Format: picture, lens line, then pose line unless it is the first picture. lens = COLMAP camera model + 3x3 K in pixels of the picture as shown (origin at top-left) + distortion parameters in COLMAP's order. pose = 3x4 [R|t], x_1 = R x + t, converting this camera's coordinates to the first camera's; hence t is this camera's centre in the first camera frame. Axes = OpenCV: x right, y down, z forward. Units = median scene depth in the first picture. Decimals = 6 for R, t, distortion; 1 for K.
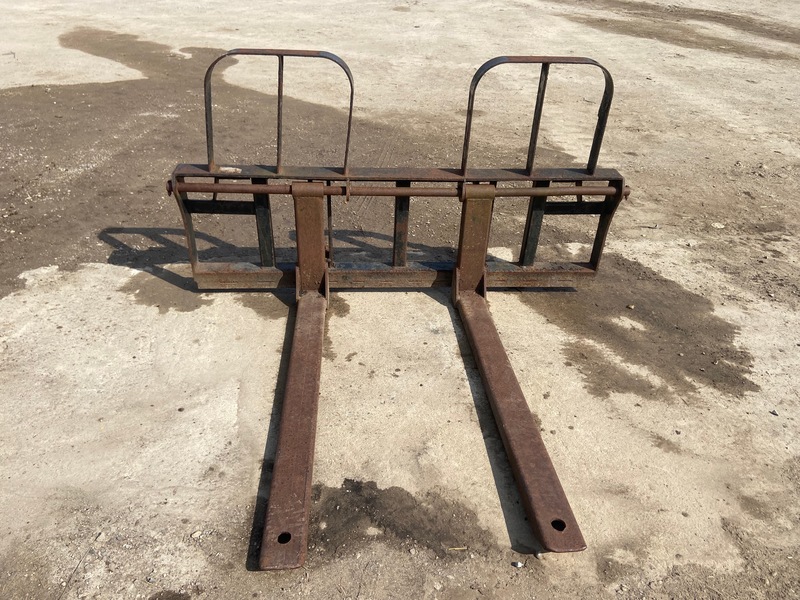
lens RADIAL K [[604.5, 0, 399.5], [0, 604.5, 299.8], [0, 0, 1]] dist [0.119159, -0.148918]
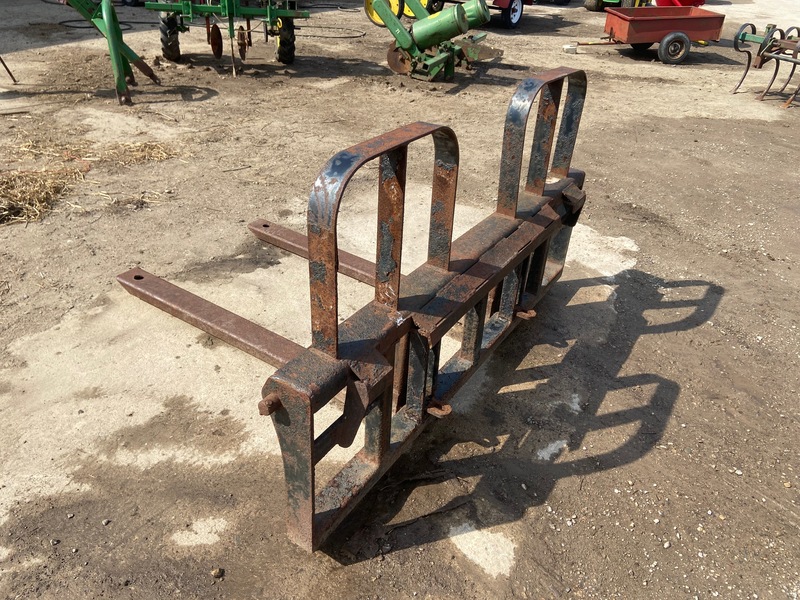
lens RADIAL K [[604.5, 0, 402.0], [0, 604.5, 301.8], [0, 0, 1]] dist [0.119159, -0.148918]
pose [[-0.594147, 0.359855, -0.719370, 0.635543], [-0.512438, 0.520016, 0.683367, -0.631592], [0.619997, 0.774653, -0.124563, 1.052822]]
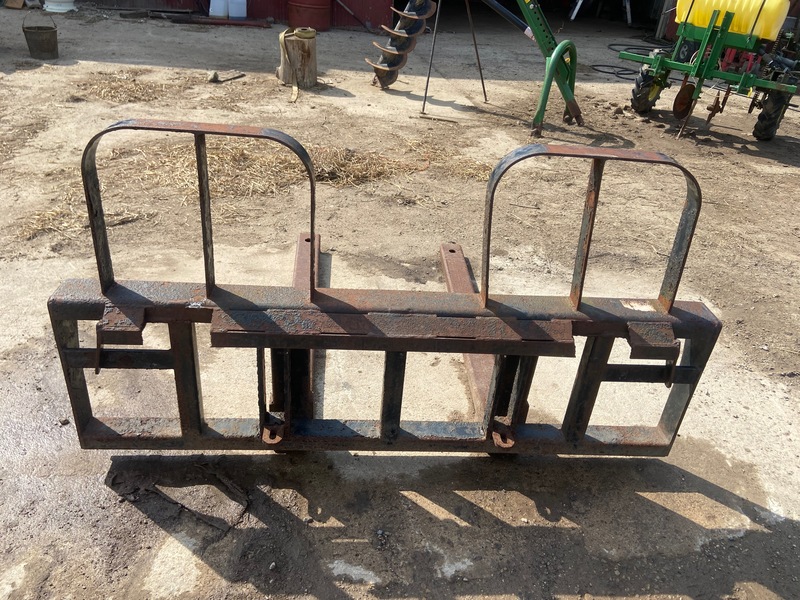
lens RADIAL K [[604.5, 0, 395.0], [0, 604.5, 304.0], [0, 0, 1]] dist [0.119159, -0.148918]
pose [[-0.993229, -0.105048, -0.049609, 0.044253], [-0.089549, 0.420260, 0.902974, -0.788203], [-0.074007, 0.901303, -0.426821, 1.239304]]
